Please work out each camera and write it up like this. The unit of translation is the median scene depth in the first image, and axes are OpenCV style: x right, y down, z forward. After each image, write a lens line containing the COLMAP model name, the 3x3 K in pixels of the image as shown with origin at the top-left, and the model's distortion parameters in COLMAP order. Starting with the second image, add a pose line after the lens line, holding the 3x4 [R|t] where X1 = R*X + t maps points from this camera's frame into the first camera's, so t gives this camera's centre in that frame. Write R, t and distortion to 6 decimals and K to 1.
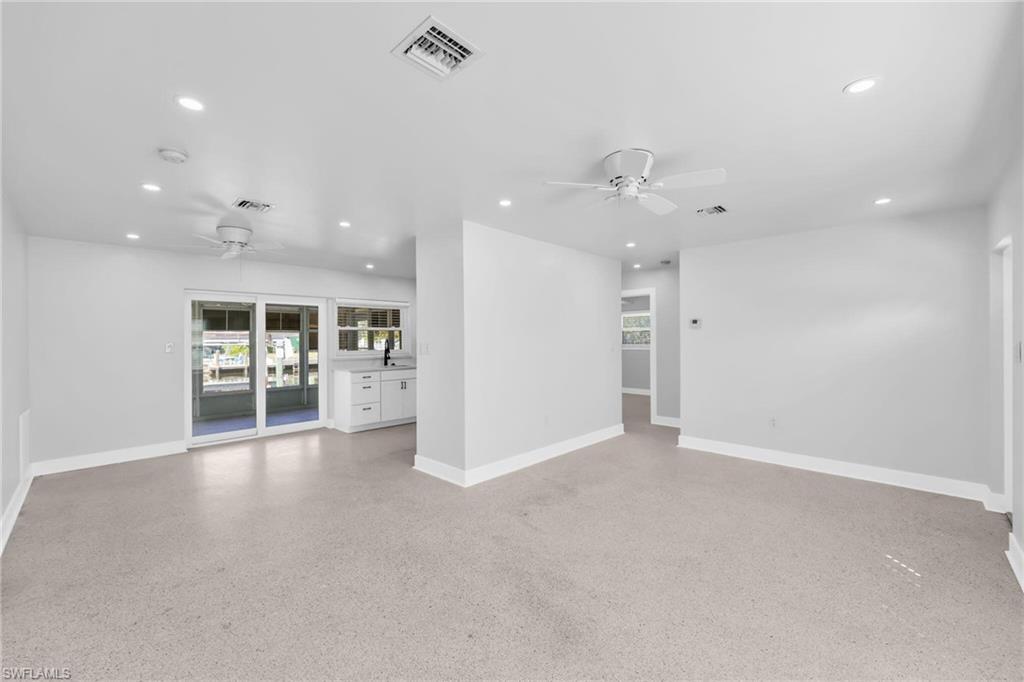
lens RADIAL K [[411.4, 0, 512.6], [0, 411.4, 338.7], [0, 0, 1]] dist [0.000878, 0.000307]
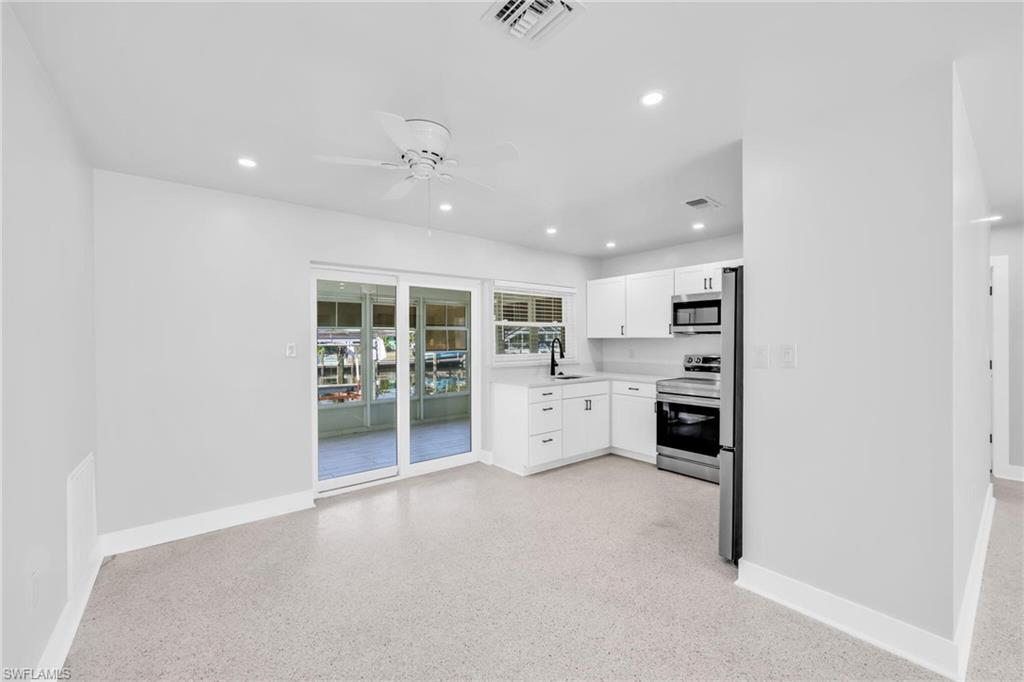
lens RADIAL K [[411.4, 0, 511.3], [0, 411.4, 343.5], [0, 0, 1]] dist [0.000878, 0.000307]
pose [[0.991770, 0.004434, -0.127955, -0.314110], [-0.003138, 0.999942, 0.010330, 0.003105], [0.127993, -0.009843, 0.991726, 0.308363]]
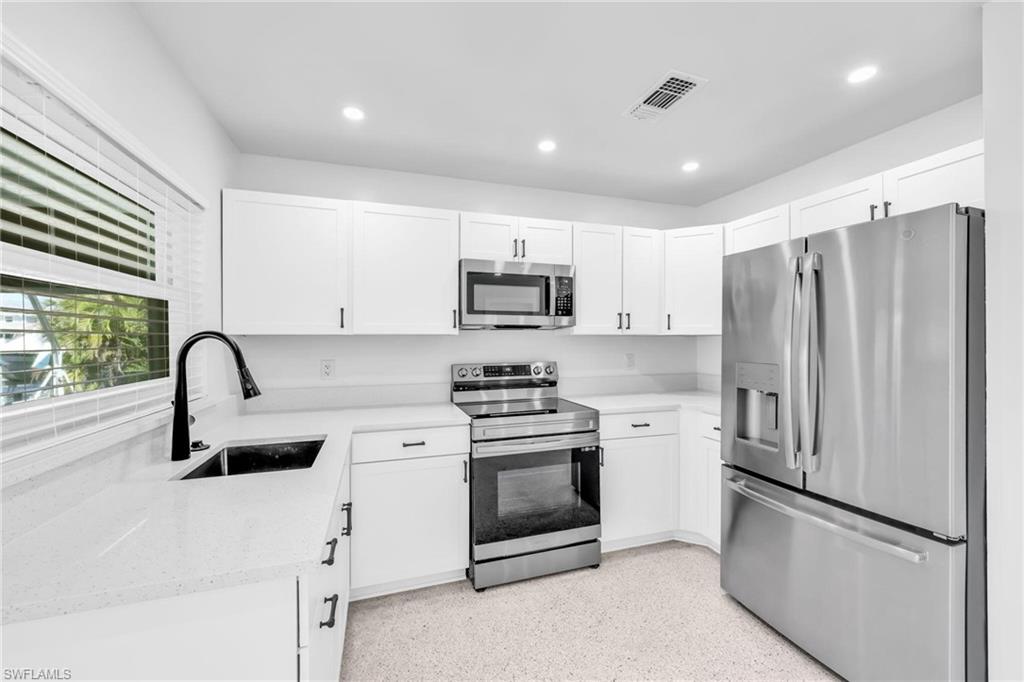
lens RADIAL K [[411.4, 0, 511.6], [0, 411.4, 339.9], [0, 0, 1]] dist [0.000878, 0.000307]
pose [[0.467064, -0.001801, 0.884222, -0.451421], [-0.001900, 0.999994, 0.003040, 0.003144], [-0.884222, -0.003100, 0.467057, 0.817550]]
